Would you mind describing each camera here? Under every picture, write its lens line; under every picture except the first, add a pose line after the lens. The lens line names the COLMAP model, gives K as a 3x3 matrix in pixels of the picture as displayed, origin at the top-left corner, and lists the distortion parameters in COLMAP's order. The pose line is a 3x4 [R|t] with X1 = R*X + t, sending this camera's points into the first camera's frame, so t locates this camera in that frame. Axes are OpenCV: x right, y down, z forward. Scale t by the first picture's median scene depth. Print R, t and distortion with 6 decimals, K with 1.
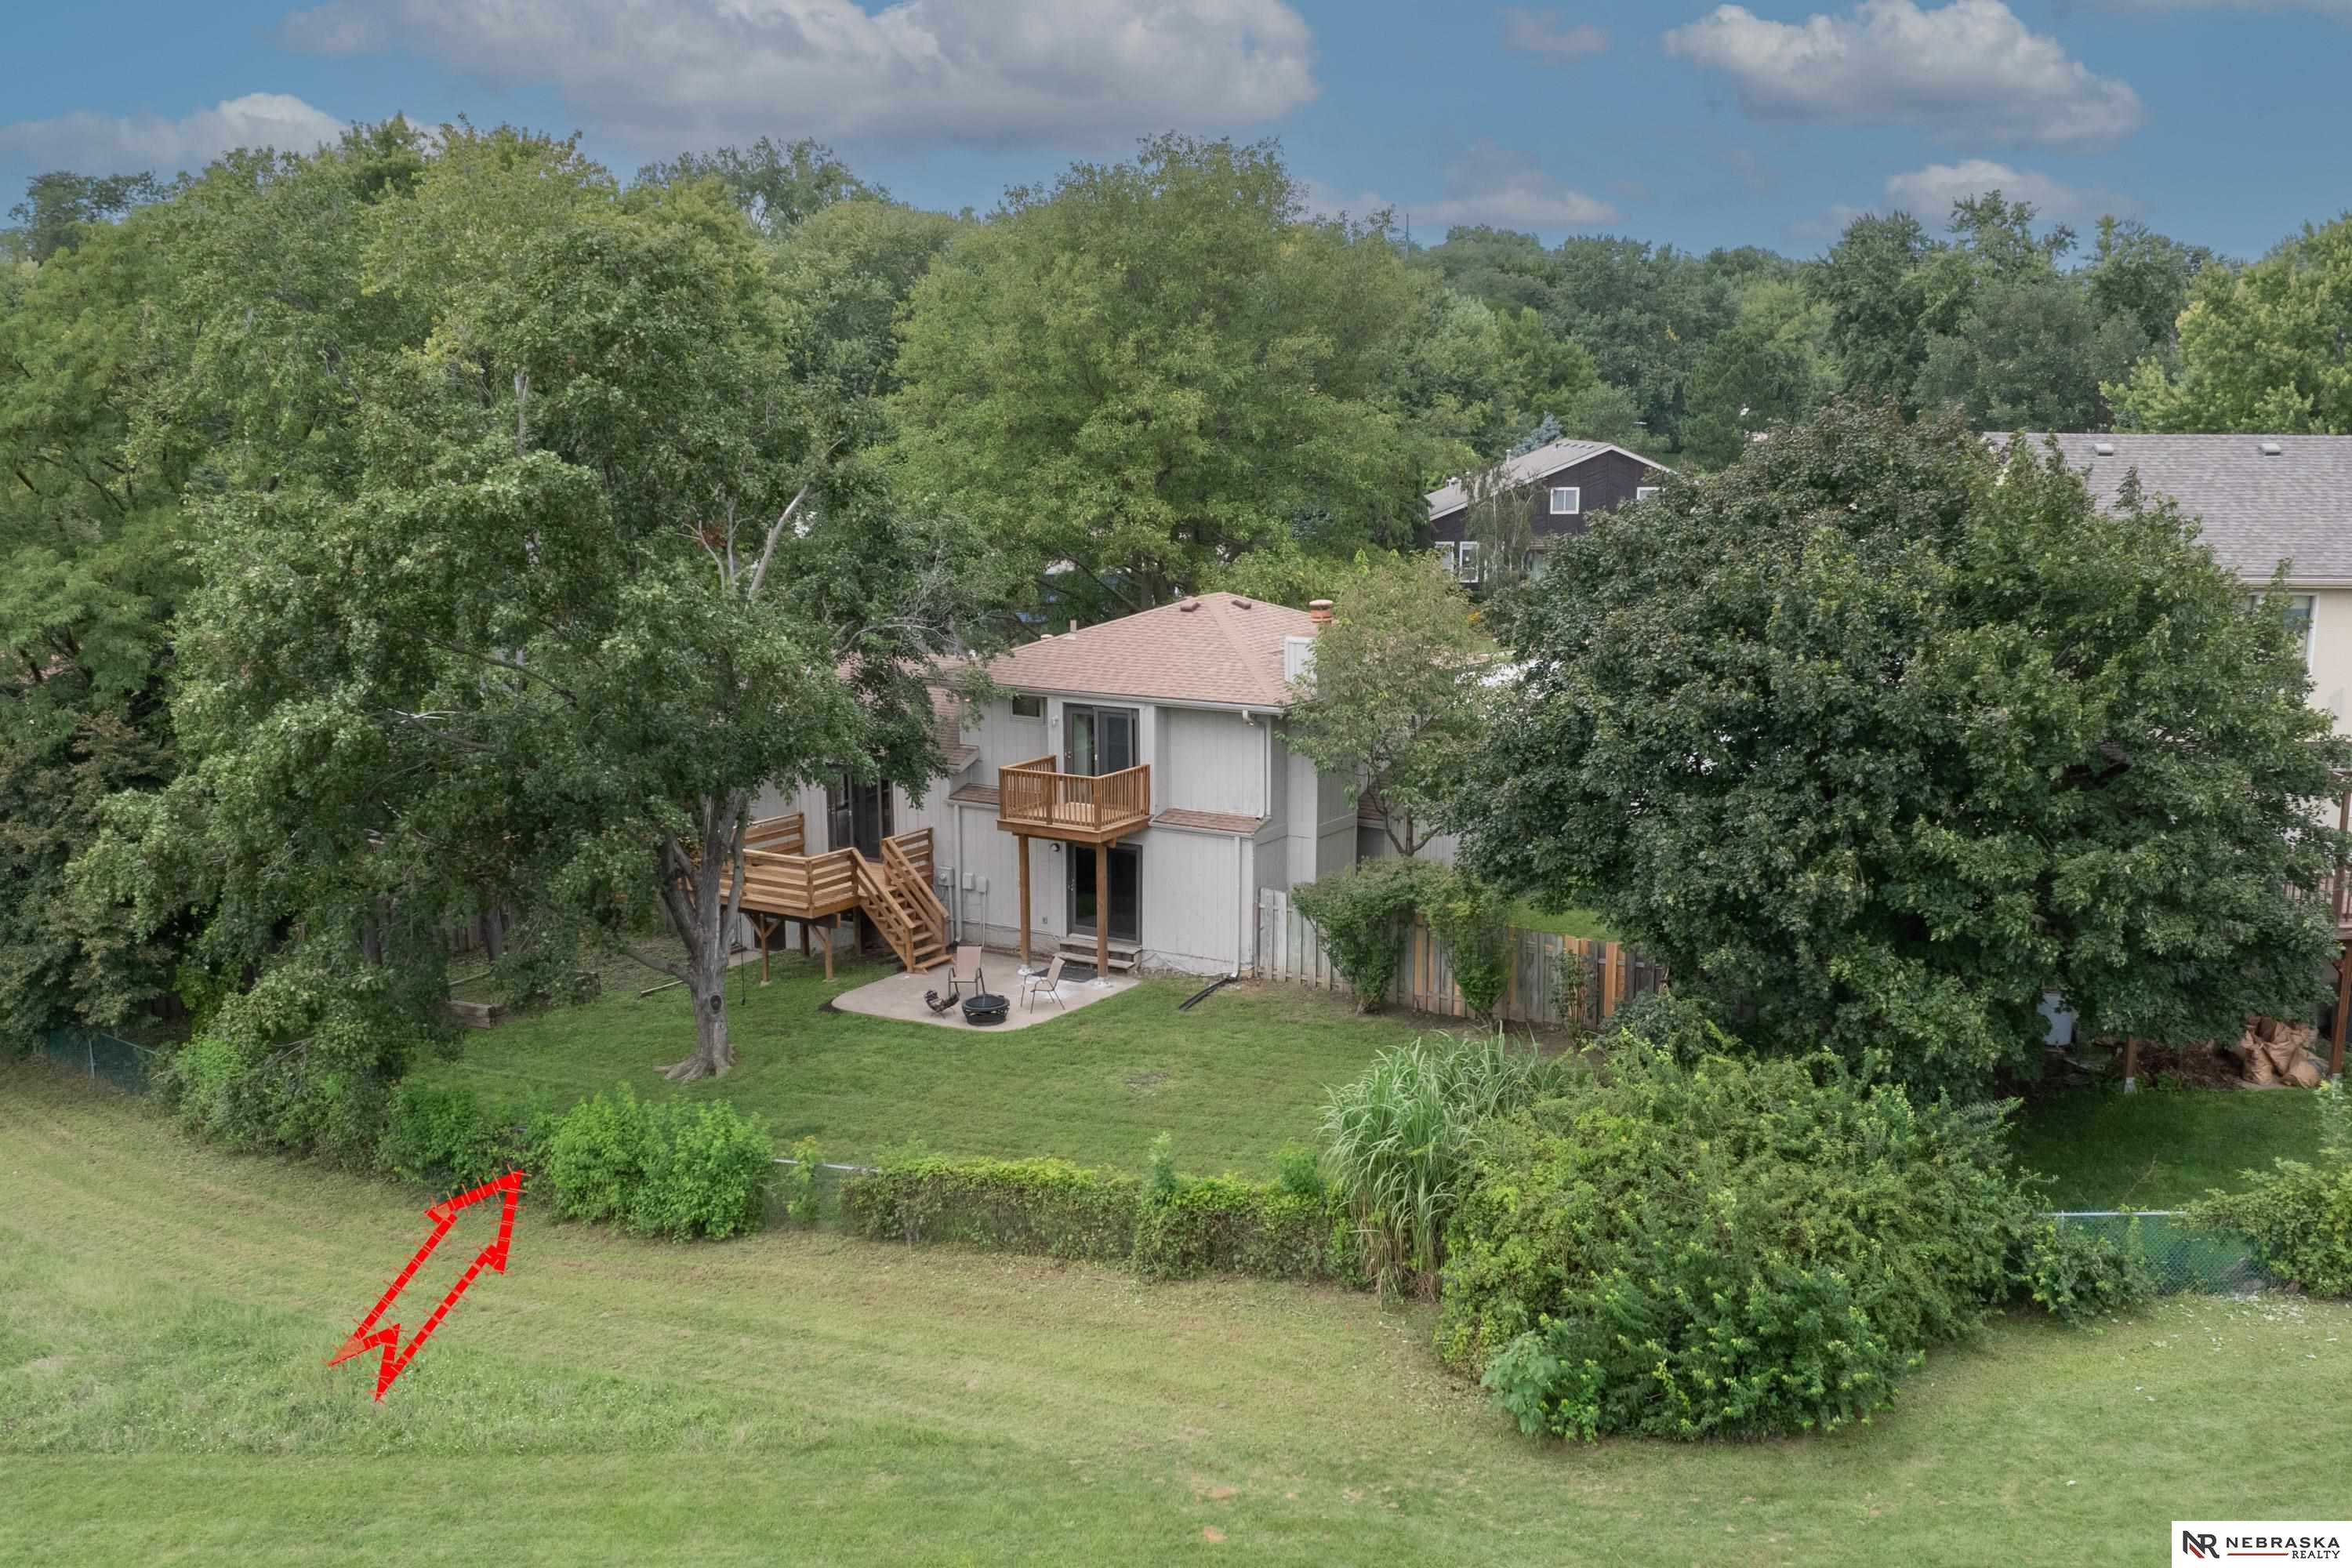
lens RADIAL K [[1629.8, 0, 1176.0], [0, 1629.8, 784.0], [0, 0, 1]] dist [-0.000194, 0.000266]
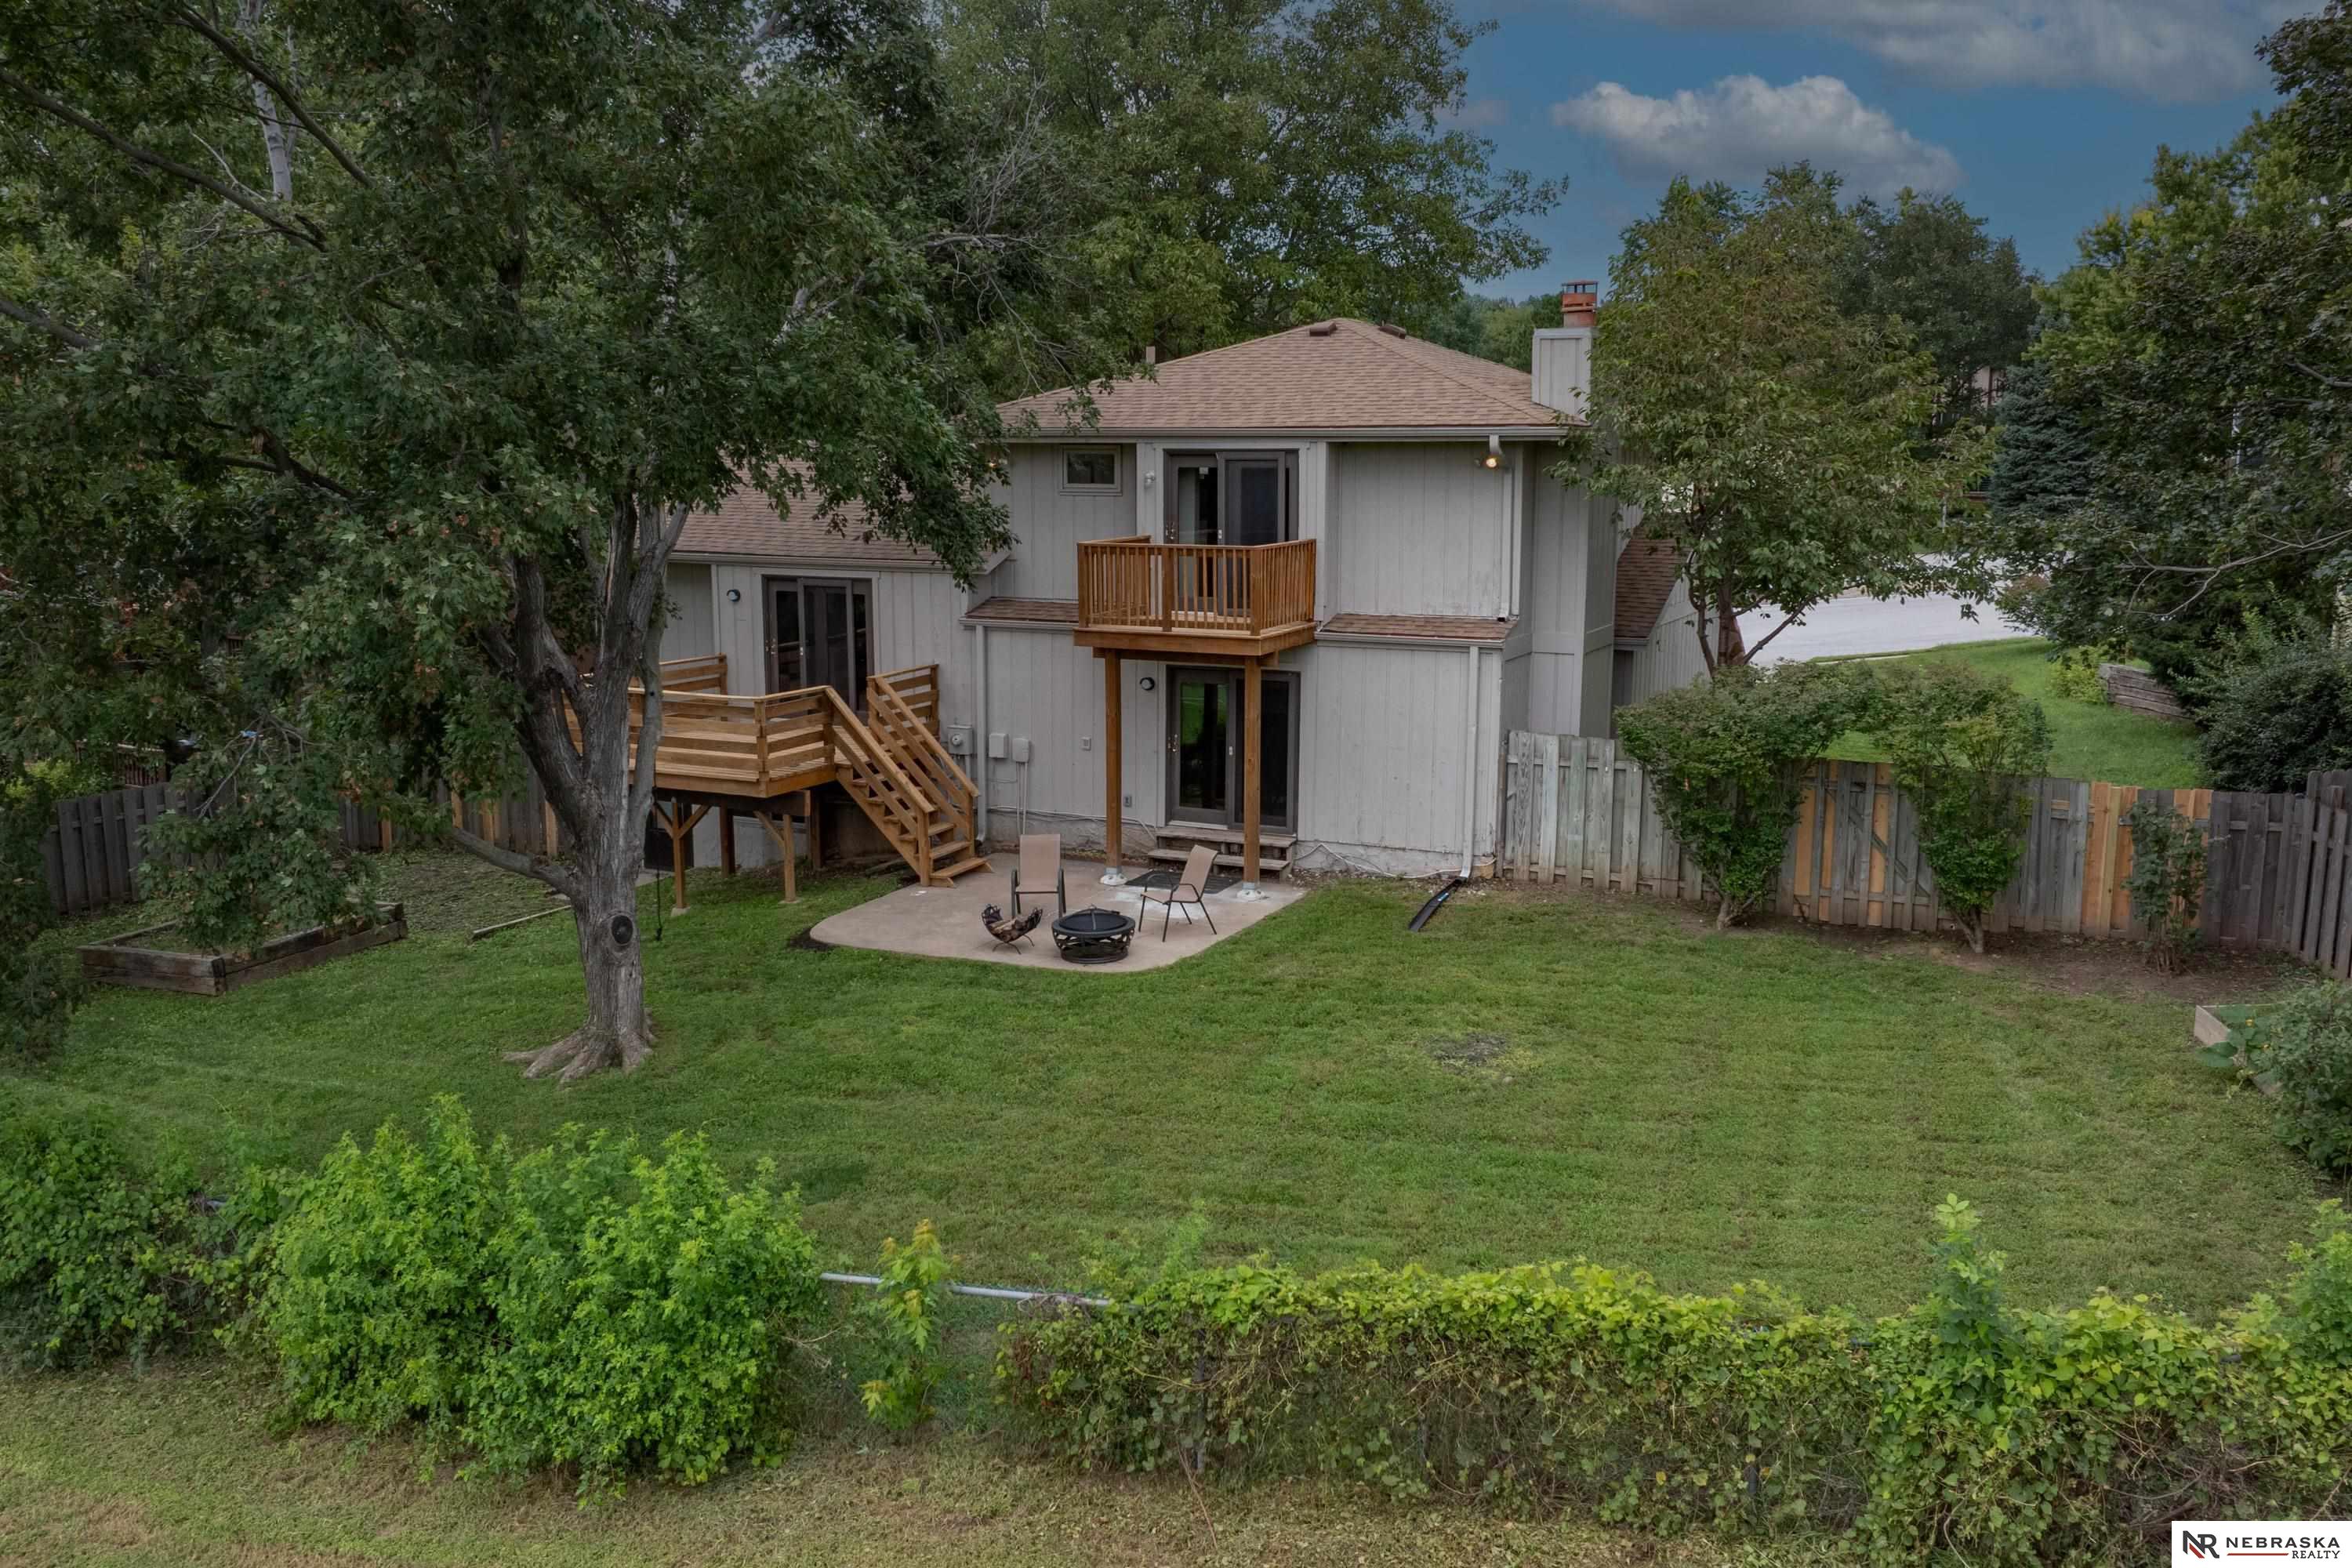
lens RADIAL K [[1680.1, 0, 1172.8], [0, 1680.1, 701.7], [0, 0, 1]] dist [-0.010448, -0.006042]
pose [[0.996436, -0.013811, 0.083209, -0.135329], [0.015511, 0.999683, -0.019823, 0.067156], [-0.082908, 0.021043, 0.996335, 0.400424]]
